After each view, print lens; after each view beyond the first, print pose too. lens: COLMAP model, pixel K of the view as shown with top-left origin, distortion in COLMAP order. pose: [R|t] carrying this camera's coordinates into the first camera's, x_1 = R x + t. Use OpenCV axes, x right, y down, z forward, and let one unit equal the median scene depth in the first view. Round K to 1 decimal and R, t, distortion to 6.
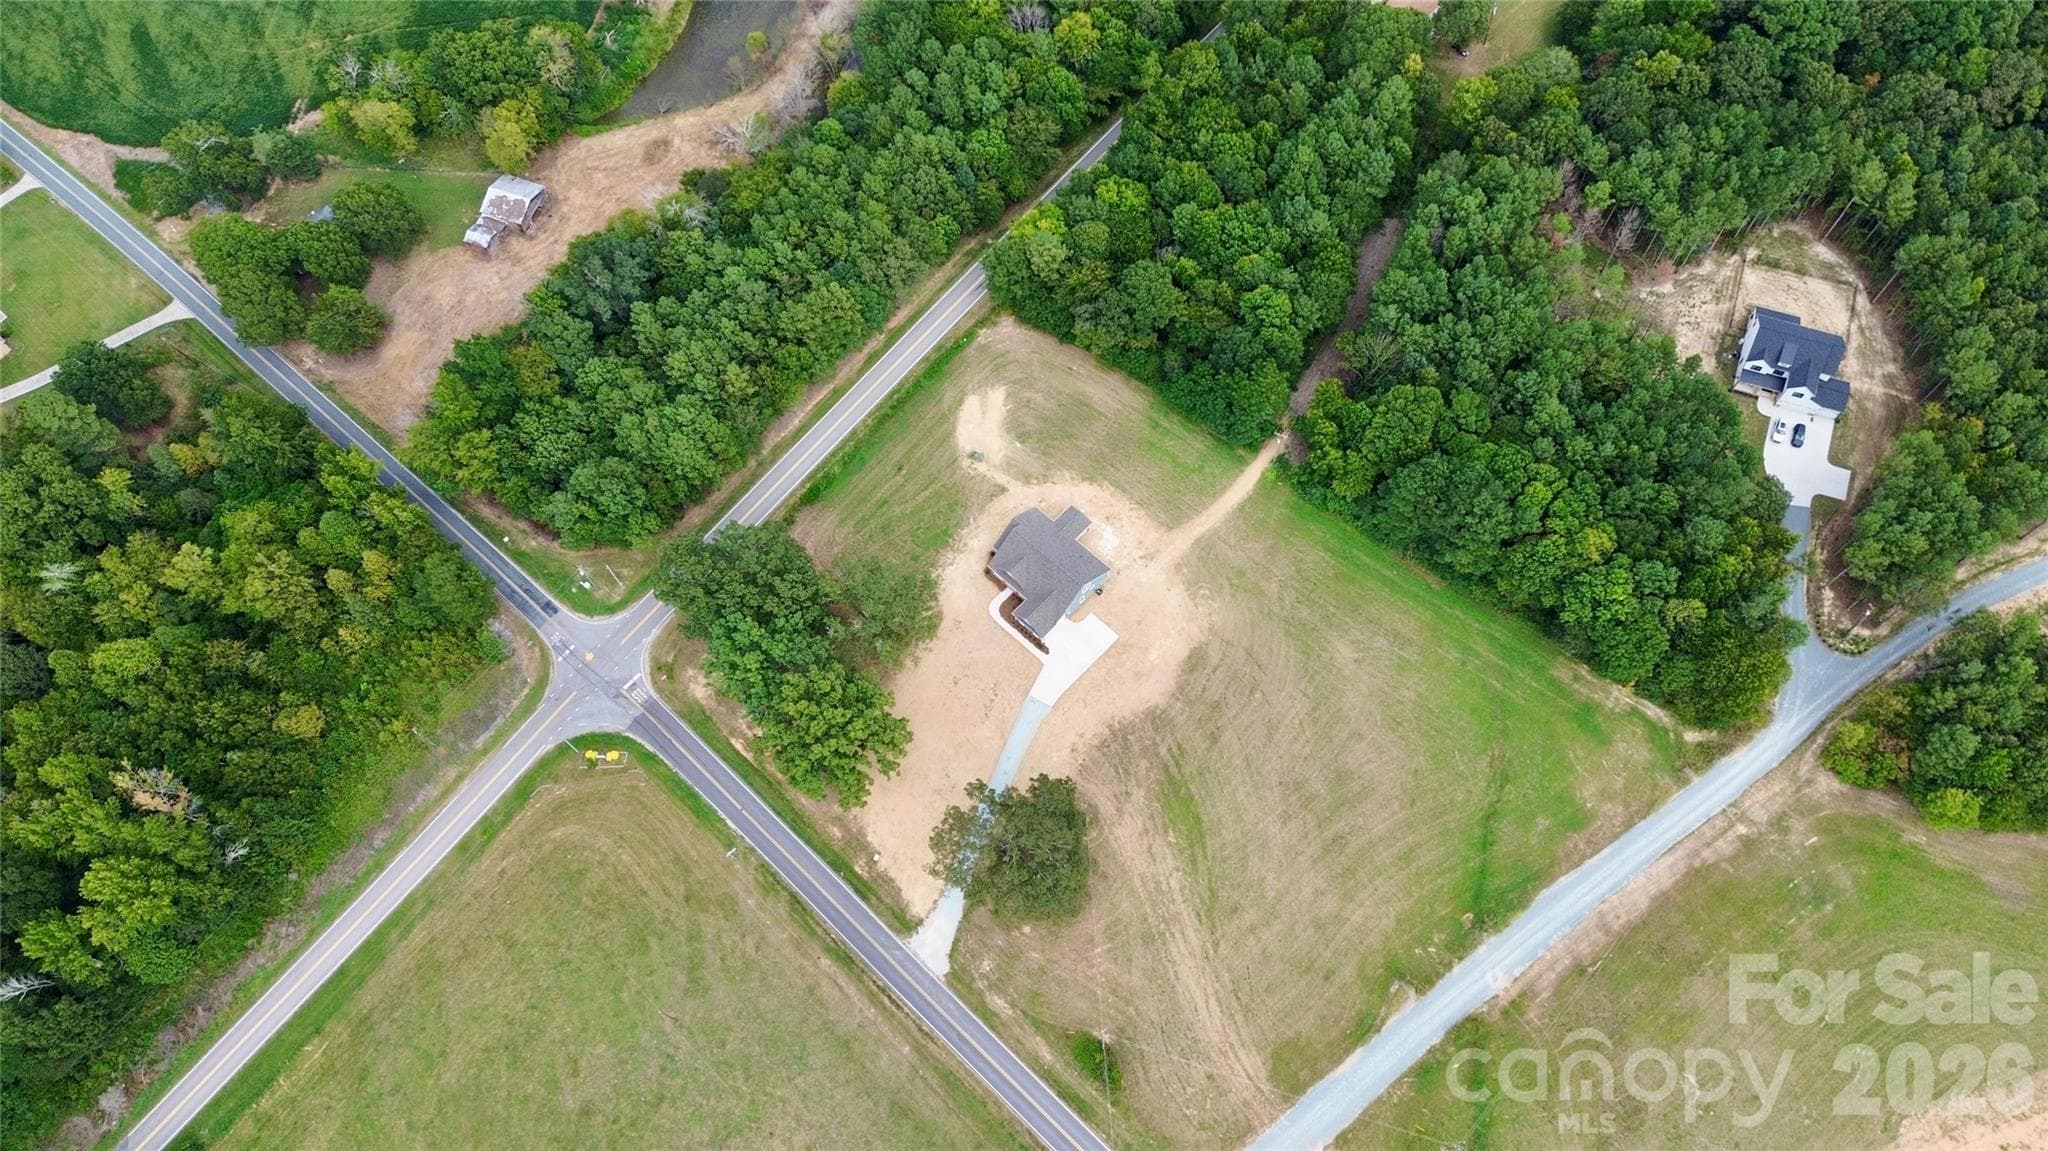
lens RADIAL K [[1452.9, 0, 1024.0], [0, 1452.9, 575.5], [0, 0, 1]] dist [0.008558, -0.003661]
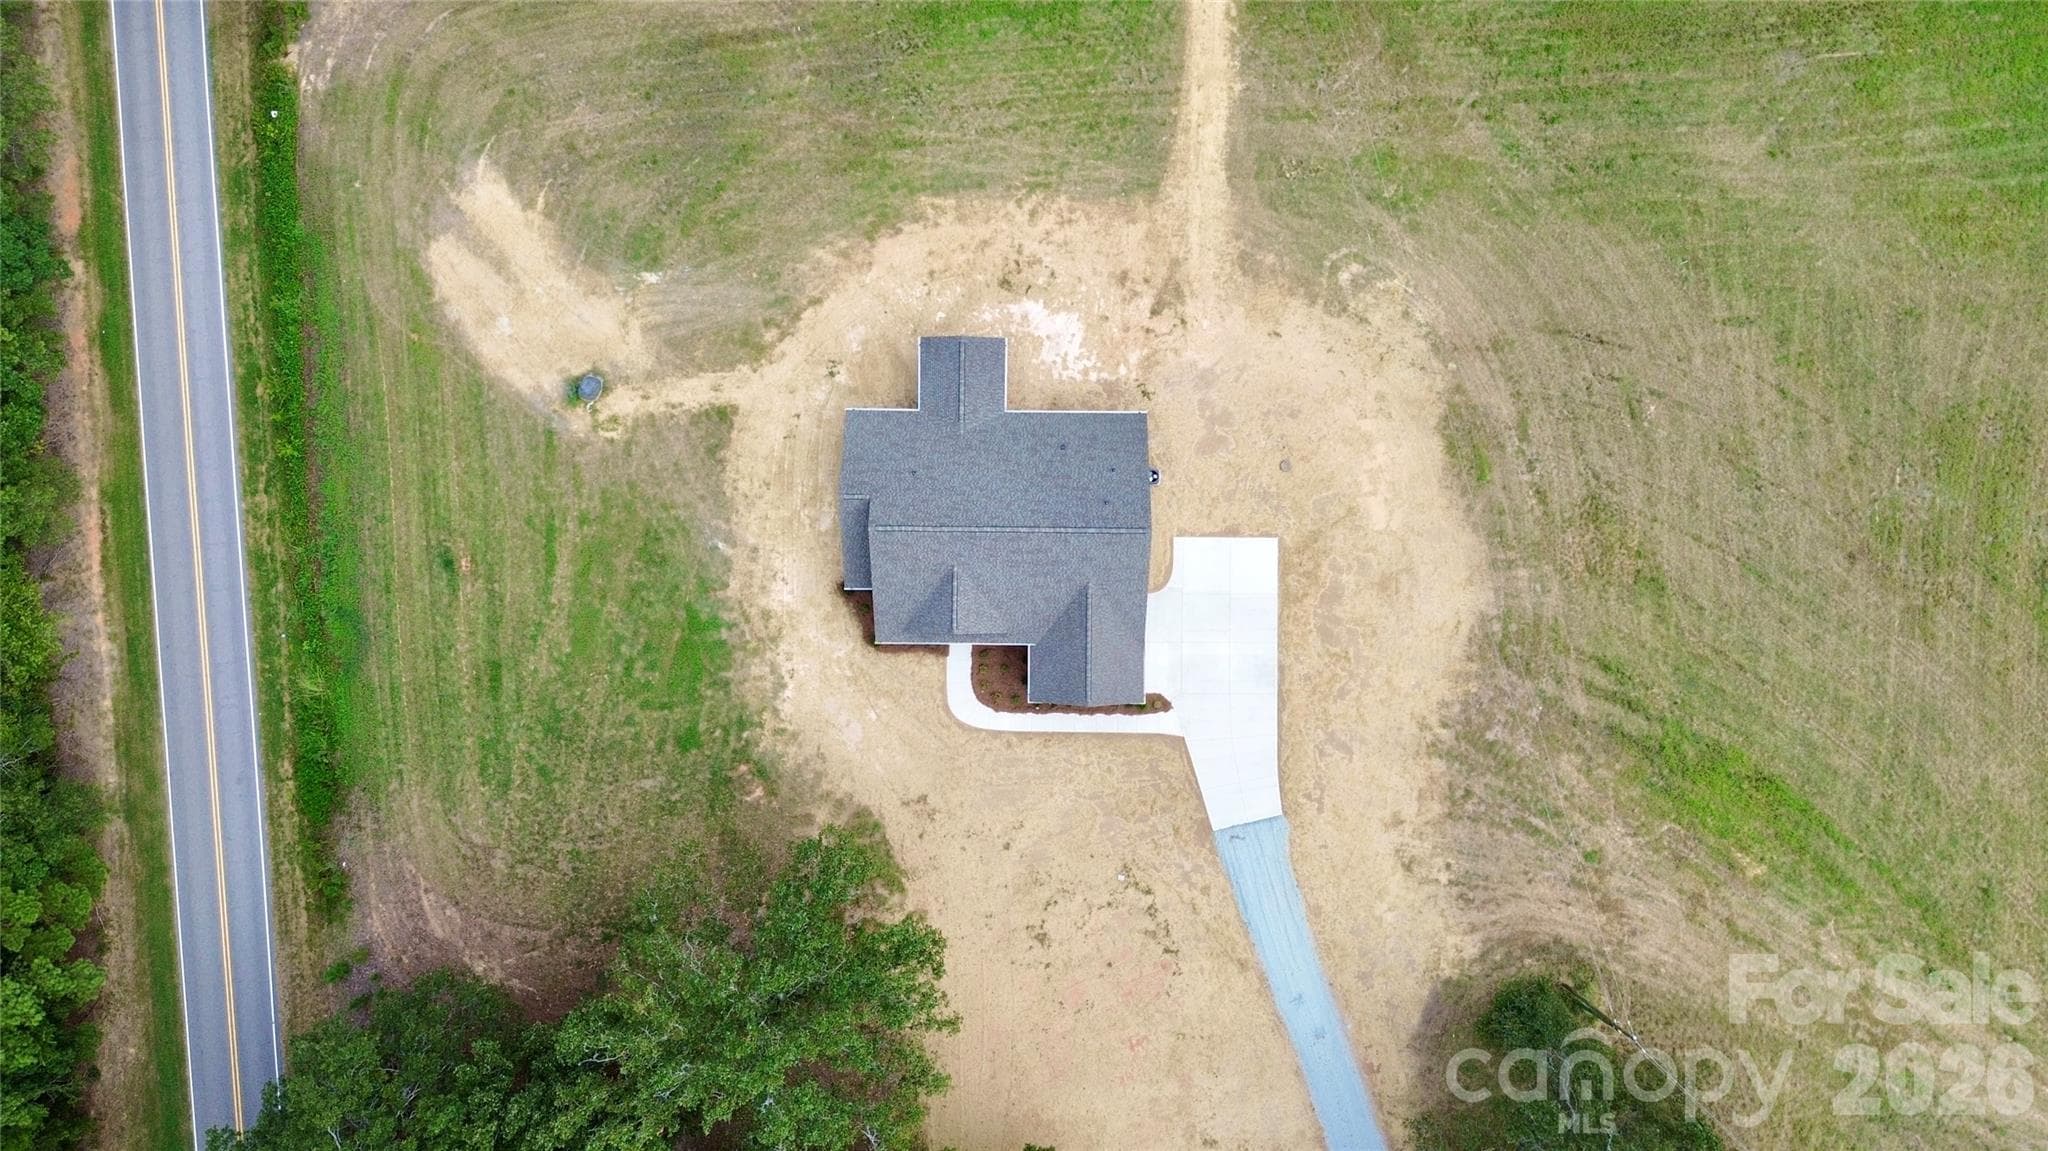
lens RADIAL K [[1452.9, 0, 1024.0], [0, 1452.9, 575.5], [0, 0, 1]] dist [0.008558, -0.003661]
pose [[0.727412, -0.684854, 0.042978, -0.002918], [0.605868, 0.670399, 0.428356, -0.141457], [-0.322174, -0.285553, 0.902587, 0.666976]]
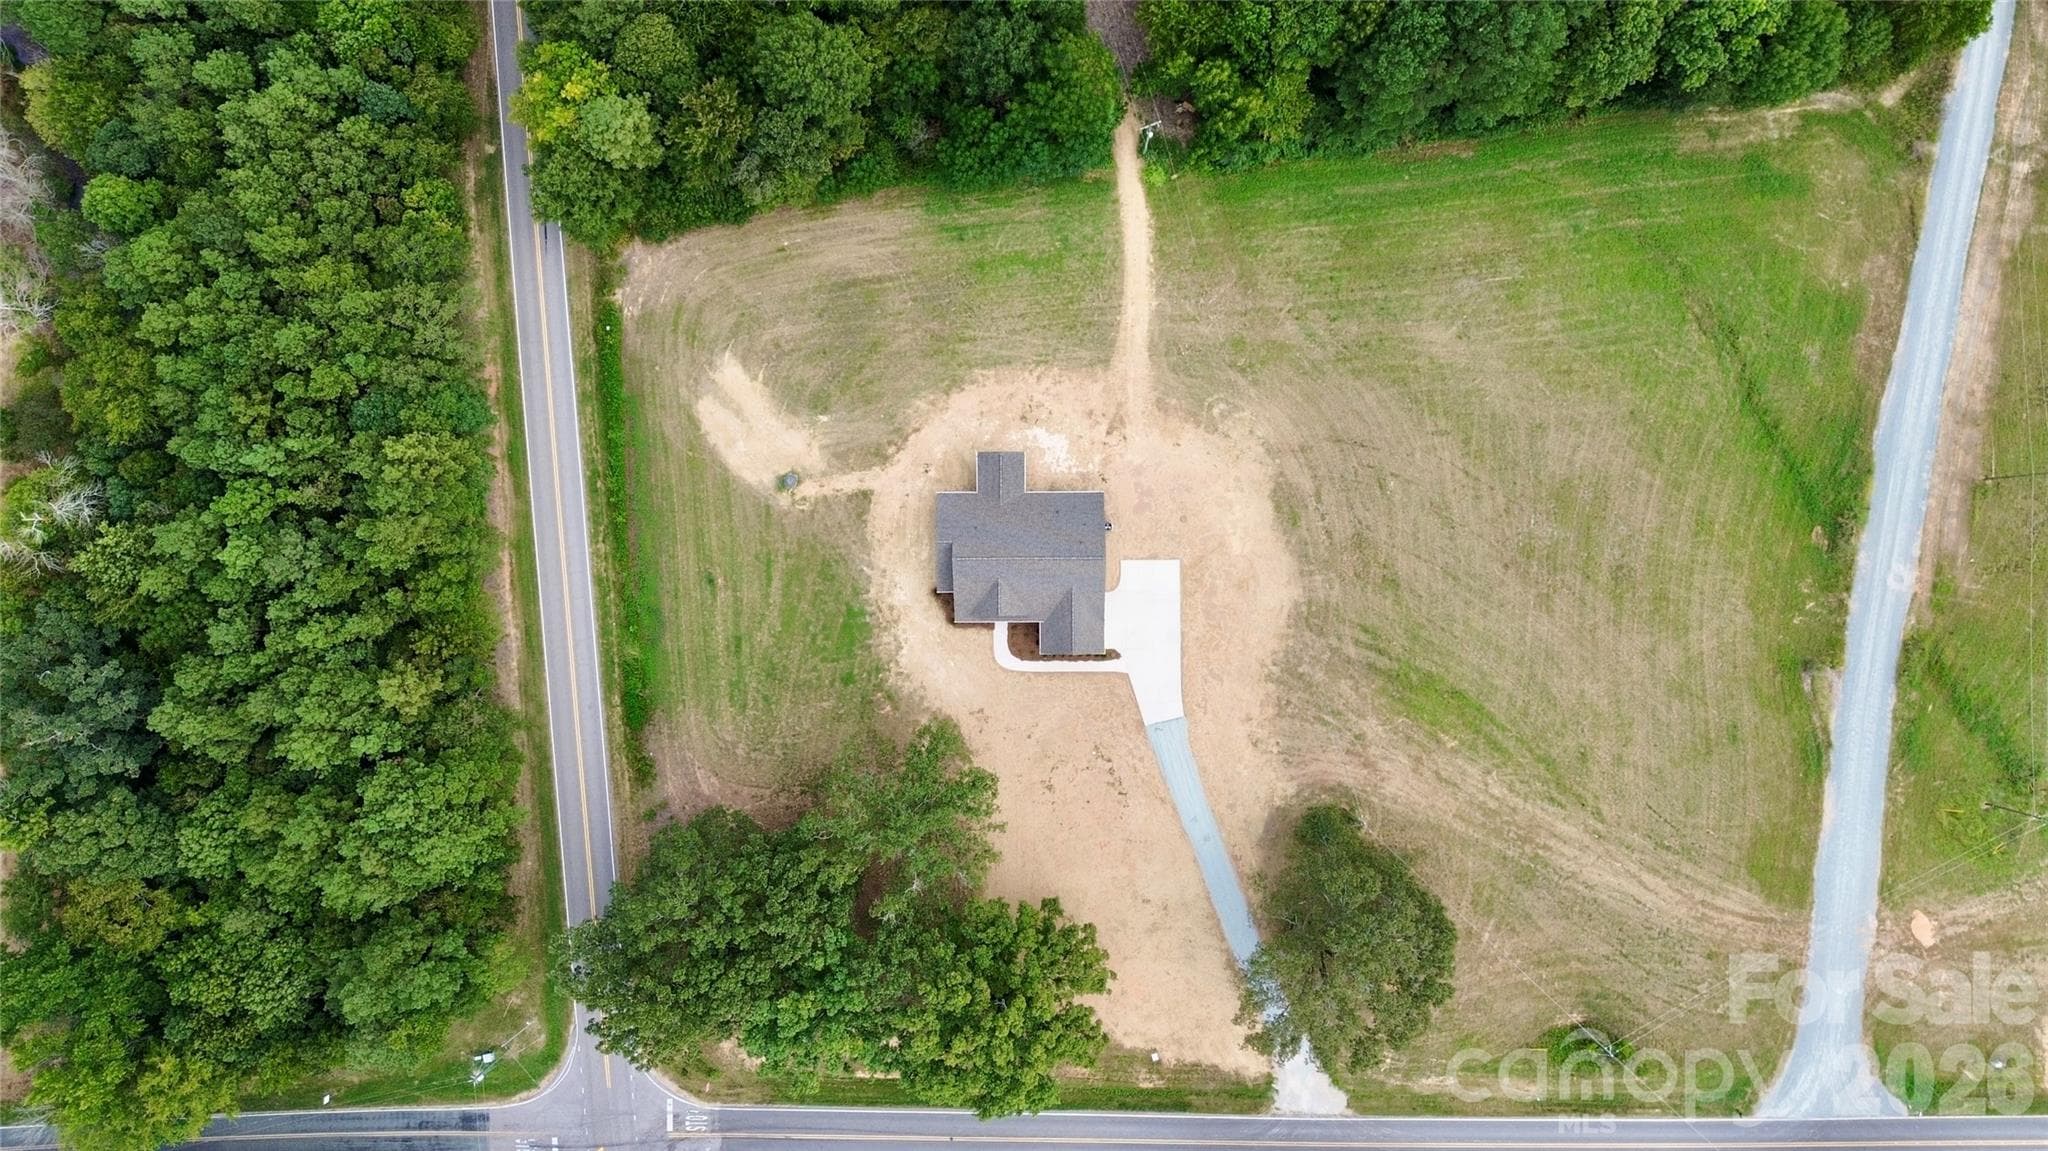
lens RADIAL K [[1452.9, 0, 1024.0], [0, 1452.9, 575.5], [0, 0, 1]] dist [0.008558, -0.003661]
pose [[0.717592, -0.695092, 0.043691, -0.016632], [0.617688, 0.664154, 0.421142, -0.259404], [-0.321750, -0.275220, 0.905942, 0.421392]]
